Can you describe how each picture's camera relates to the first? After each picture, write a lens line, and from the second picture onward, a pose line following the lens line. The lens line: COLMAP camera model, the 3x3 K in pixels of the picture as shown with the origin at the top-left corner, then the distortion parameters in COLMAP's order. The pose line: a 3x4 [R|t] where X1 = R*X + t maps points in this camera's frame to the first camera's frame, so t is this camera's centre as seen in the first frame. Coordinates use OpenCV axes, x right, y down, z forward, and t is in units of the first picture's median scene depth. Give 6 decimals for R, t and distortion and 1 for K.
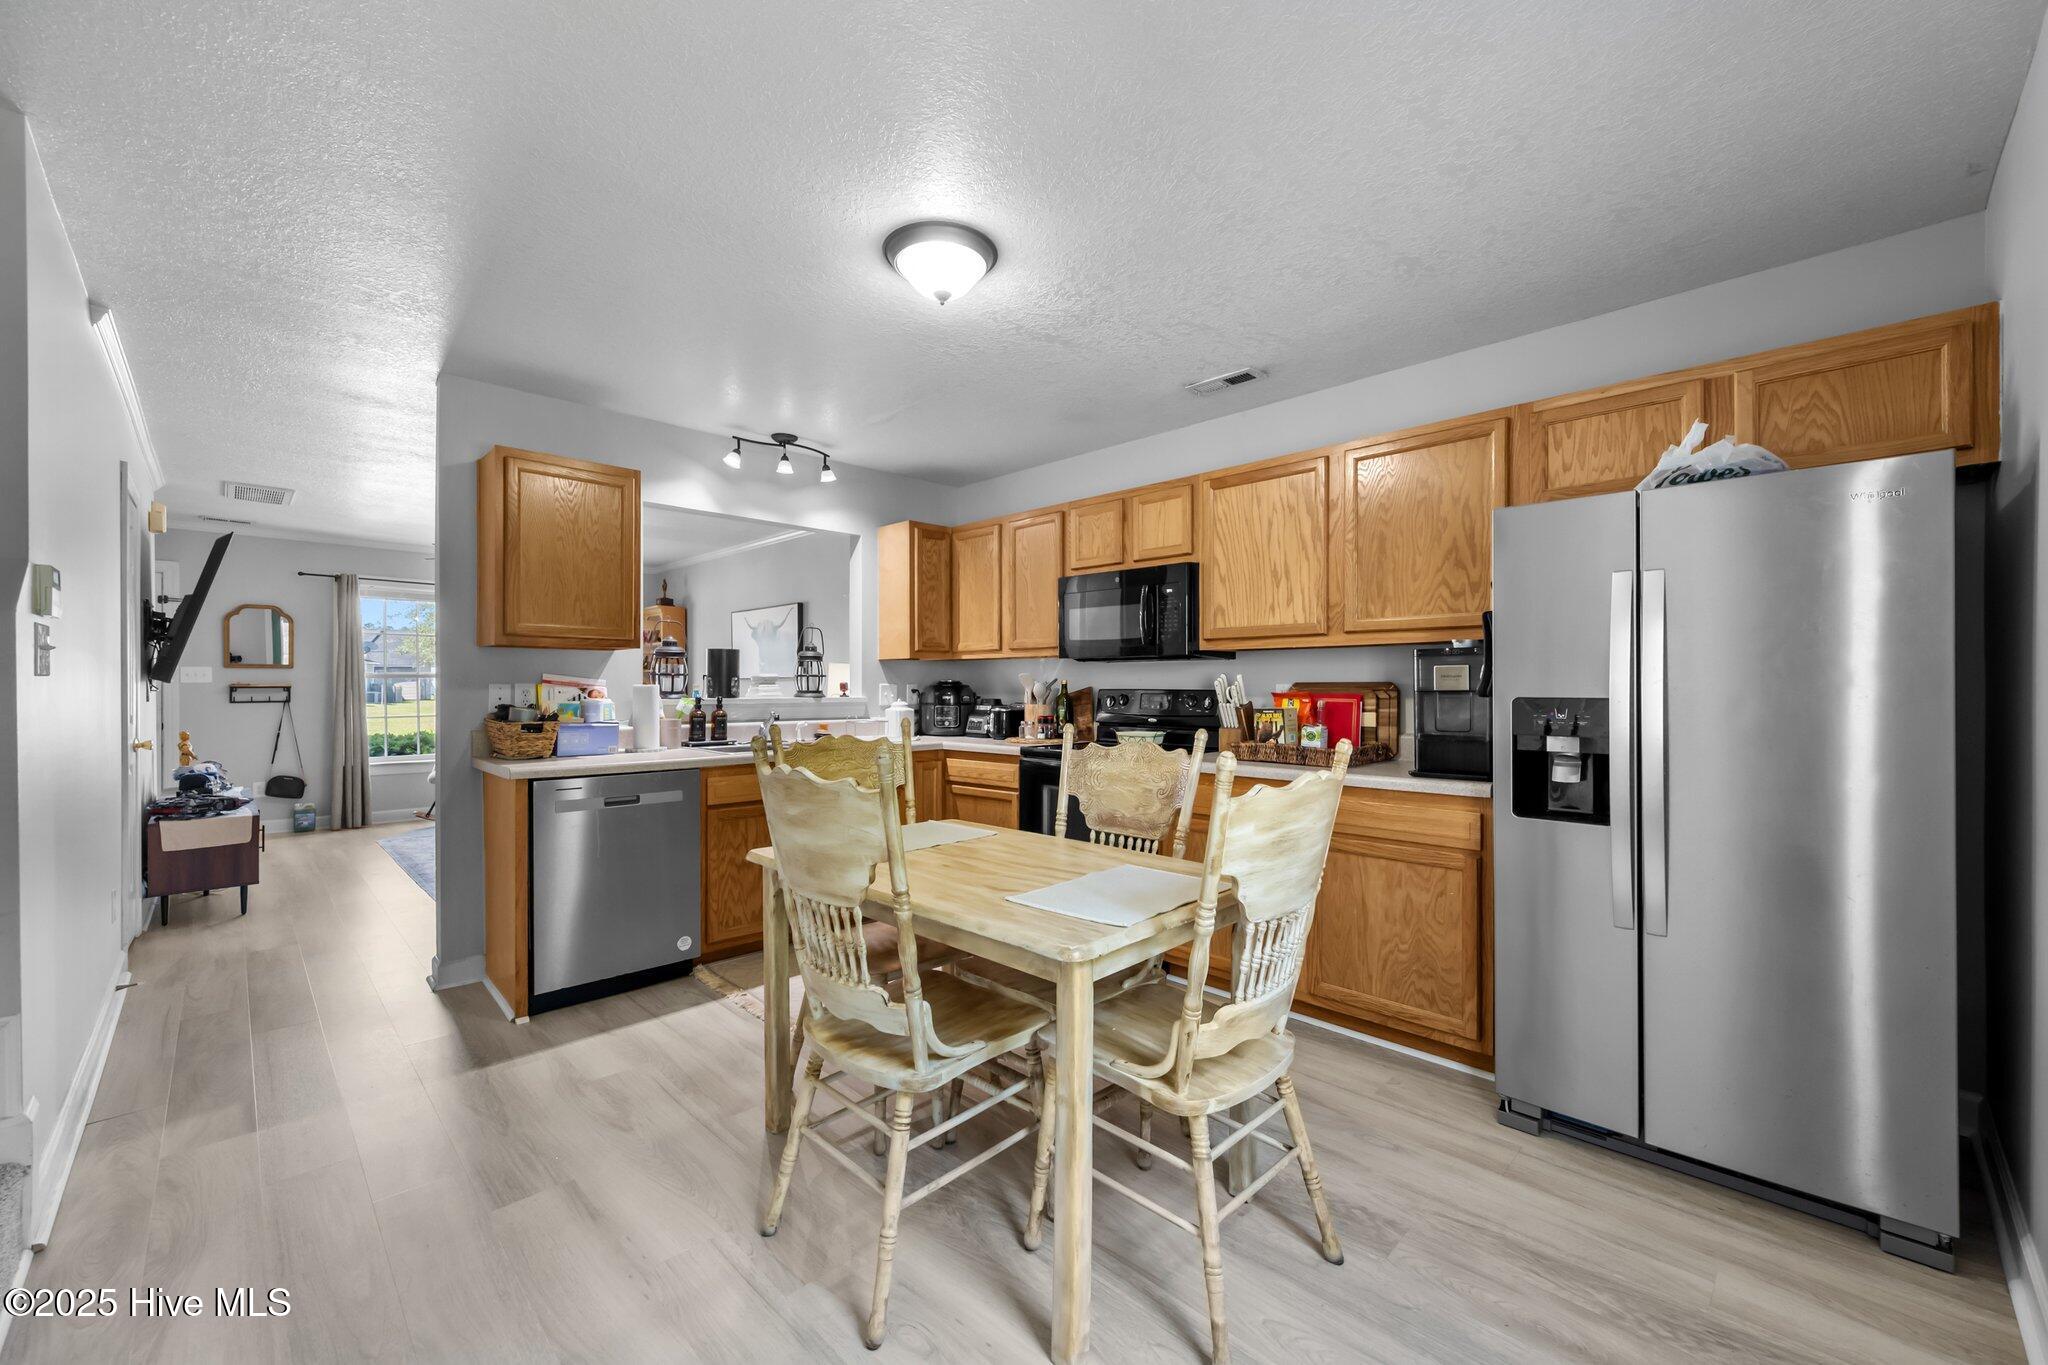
lens RADIAL K [[807.3, 0, 1031.1], [0, 807.3, 686.1], [0, 0, 1]] dist [0.001909, 0.000148]
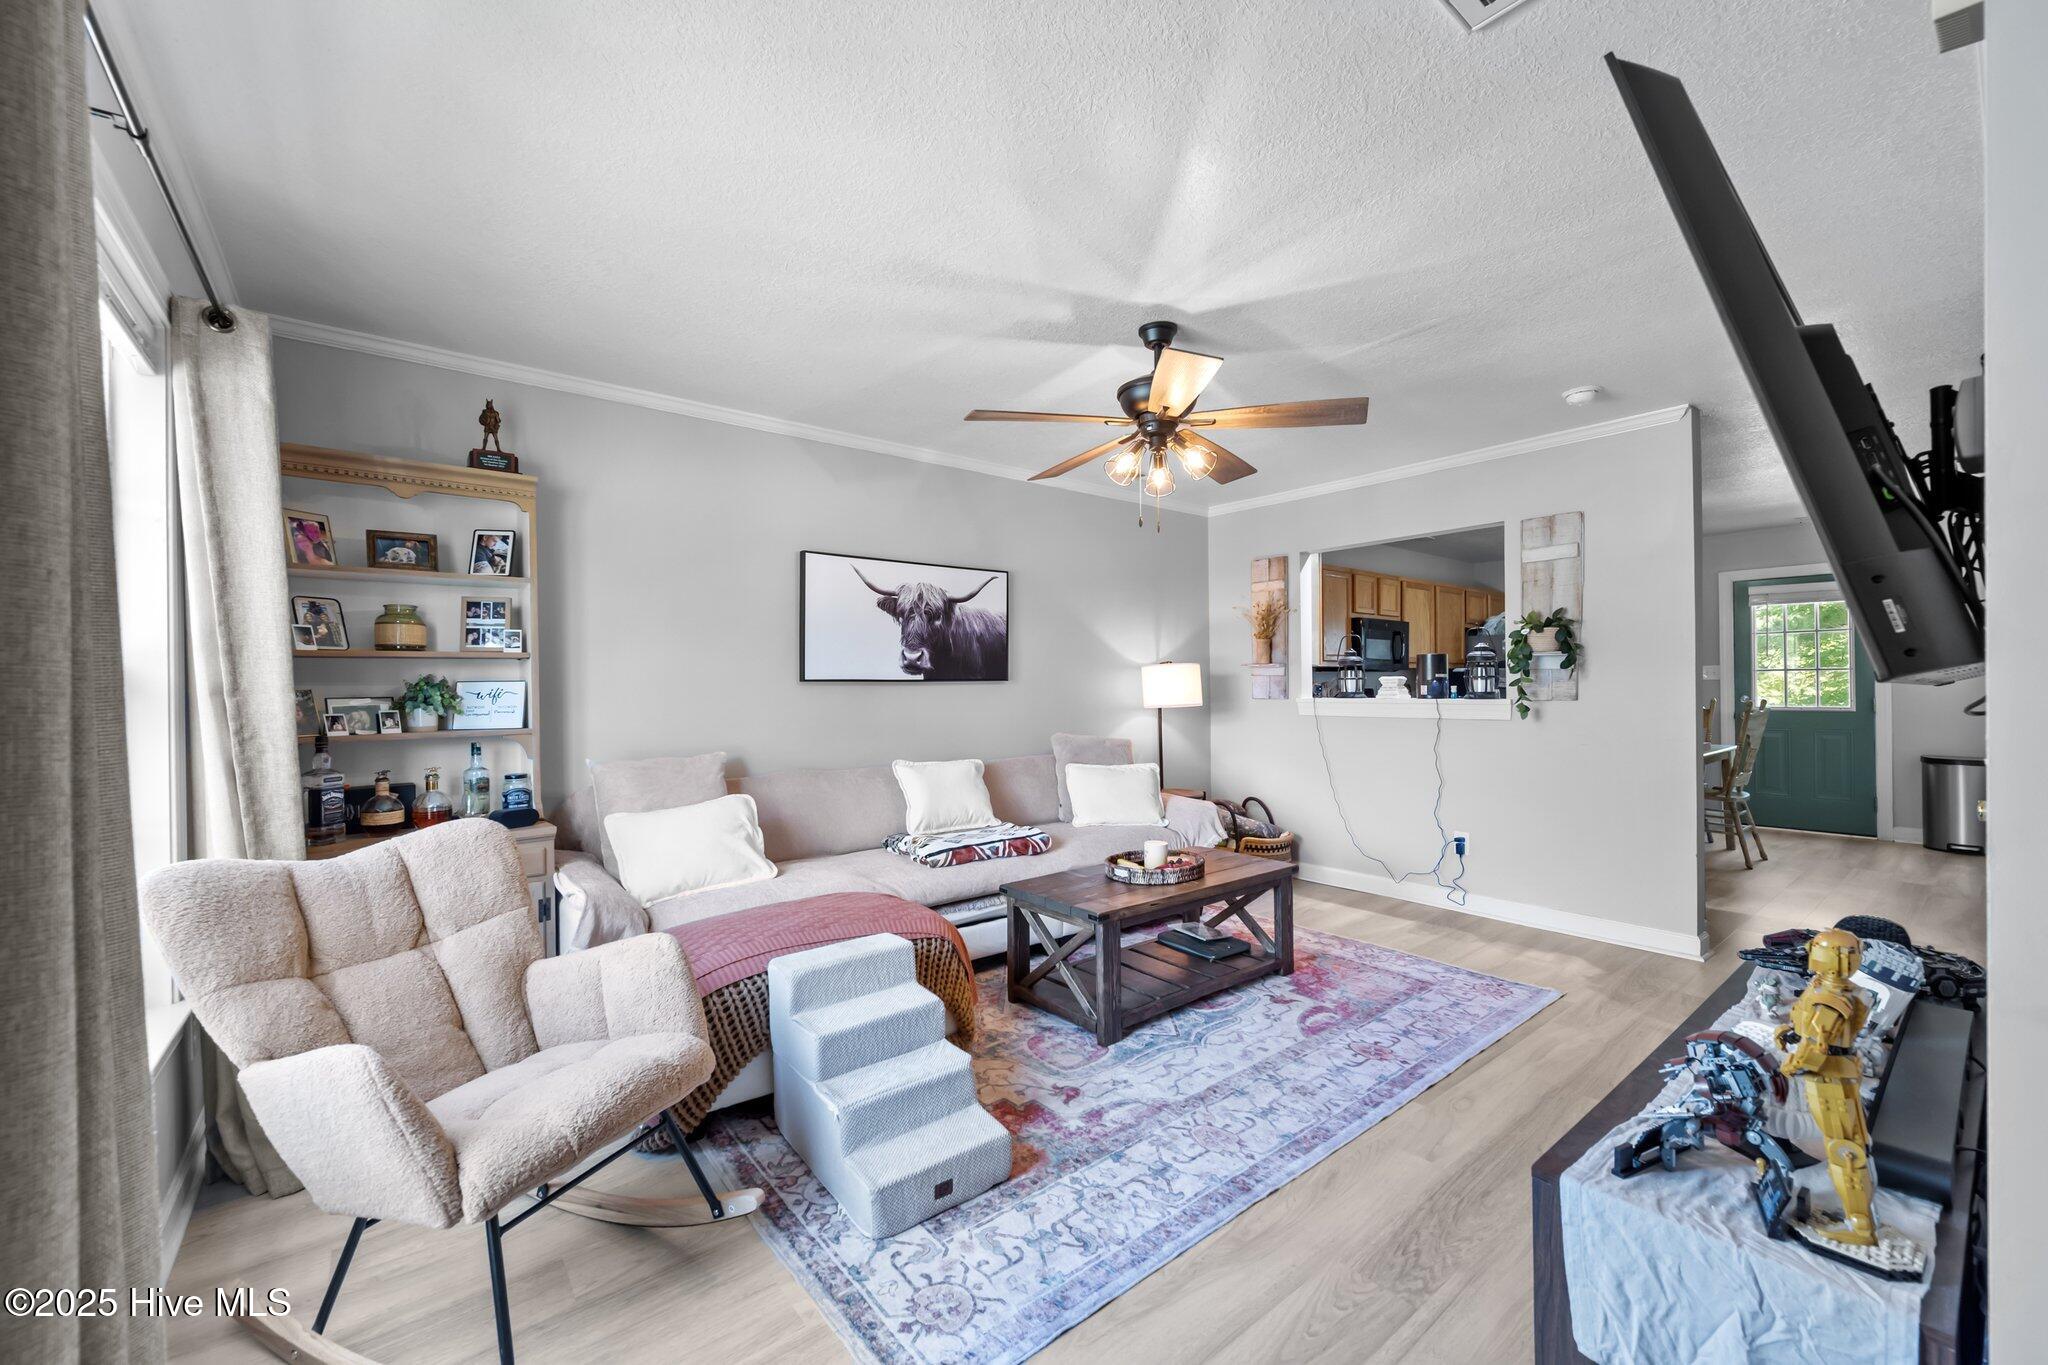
lens RADIAL K [[807.3, 0, 1026.6], [0, 807.3, 686.3], [0, 0, 1]] dist [0.001909, 0.000148]
pose [[0.104674, 0.006070, 0.994488, -1.515717], [-0.000555, 0.999982, -0.006045, -0.007893], [-0.994506, 0.000080, 0.104676, 1.404799]]
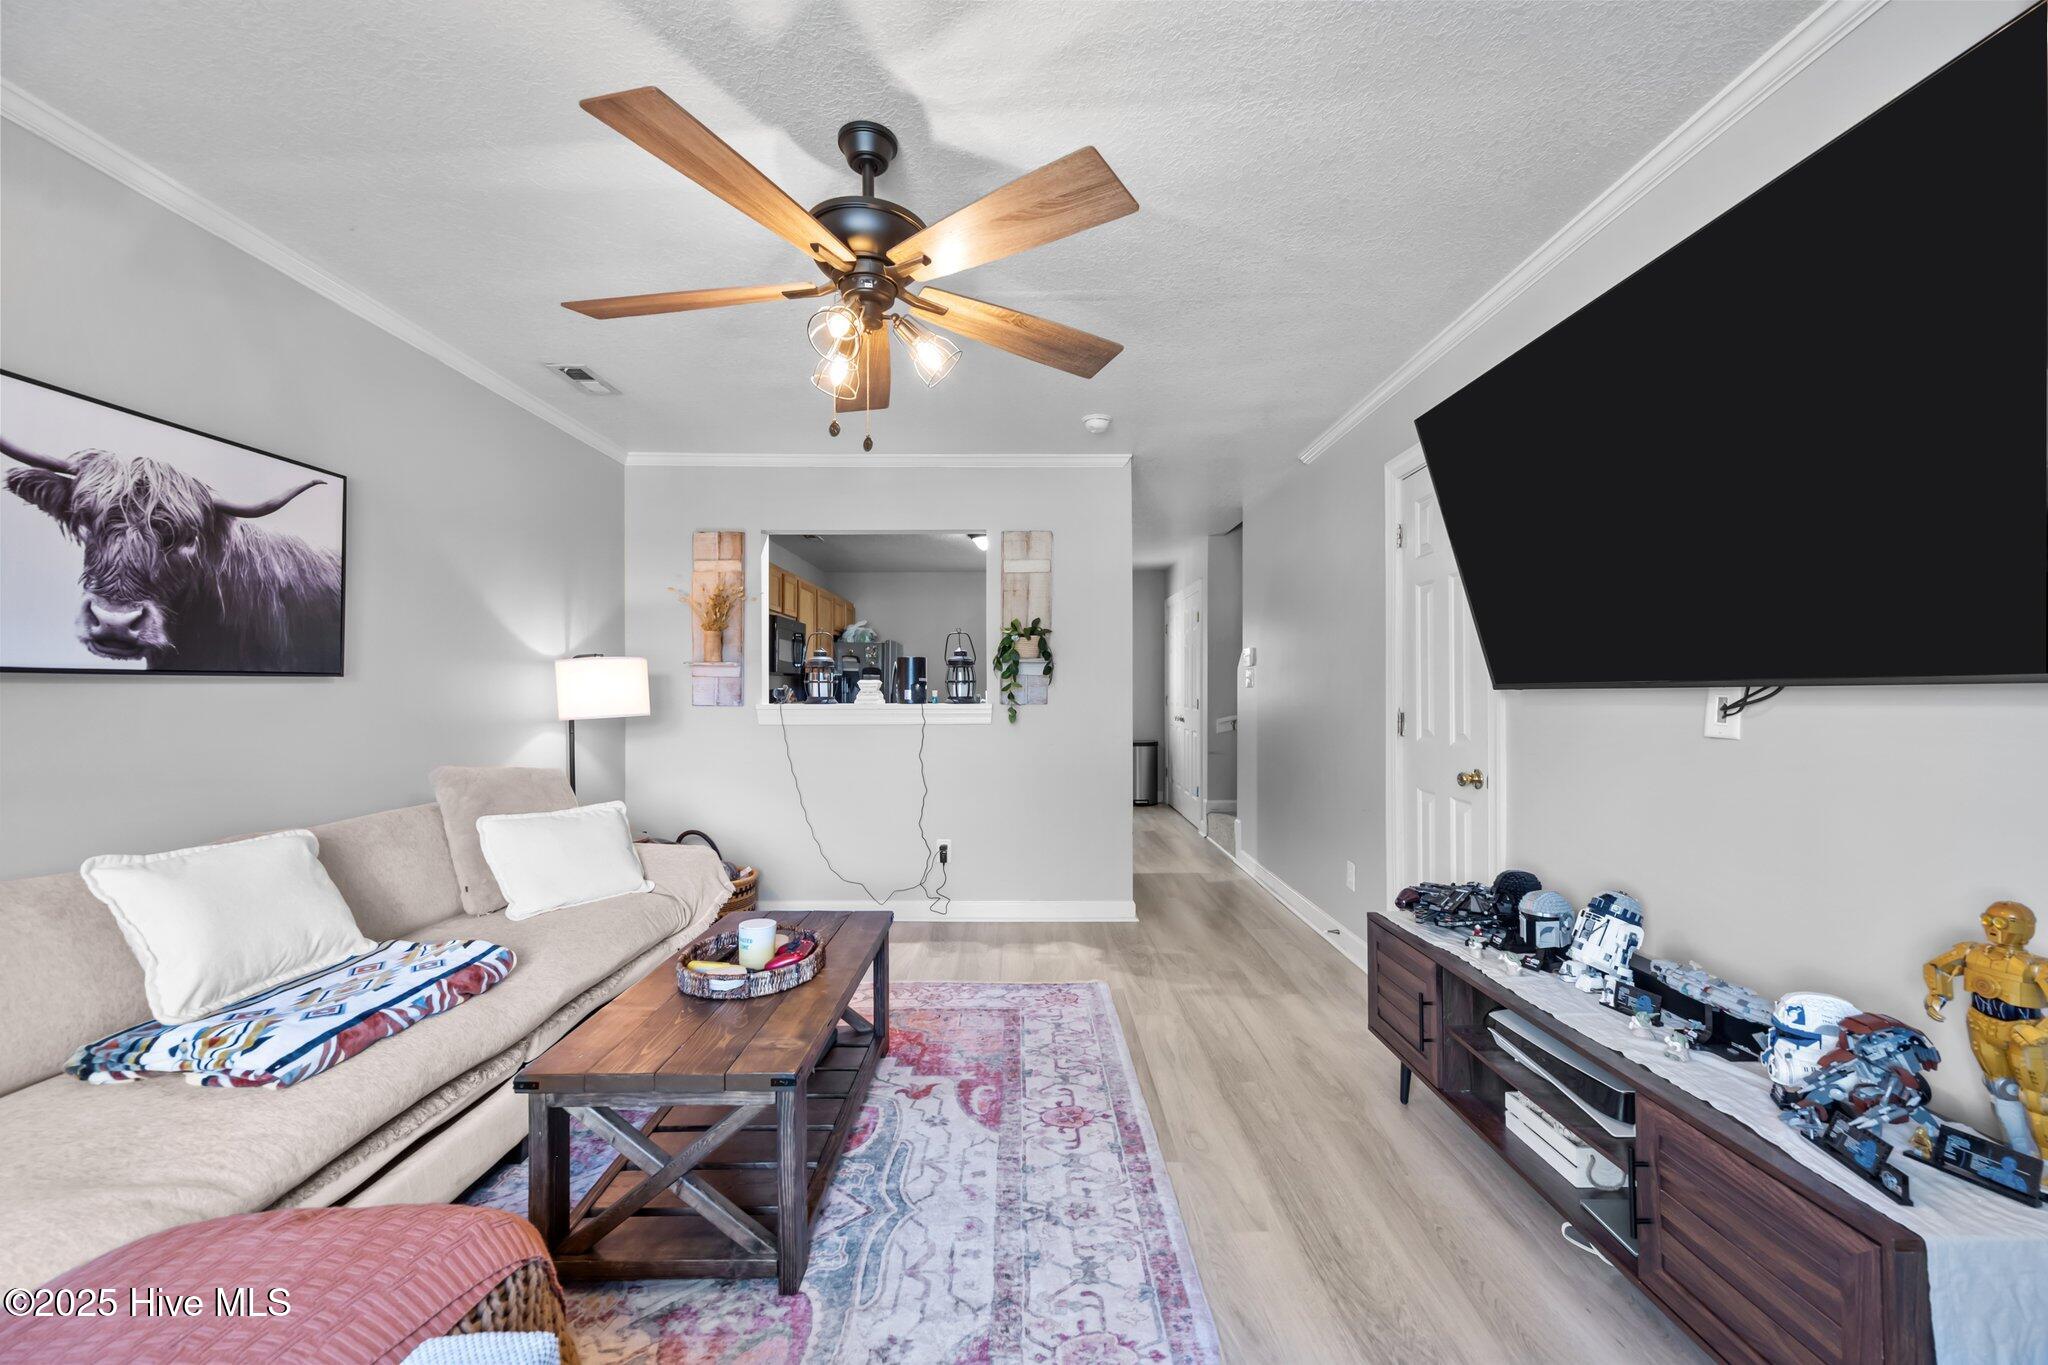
lens RADIAL K [[807.3, 0, 1026.0], [0, 807.3, 685.3], [0, 0, 1]] dist [0.001909, 0.000148]
pose [[-0.710551, 0.011710, 0.703548, -1.212531], [0.001461, 0.999884, -0.015166, -0.005854], [-0.703644, -0.009748, -0.710486, 1.611066]]
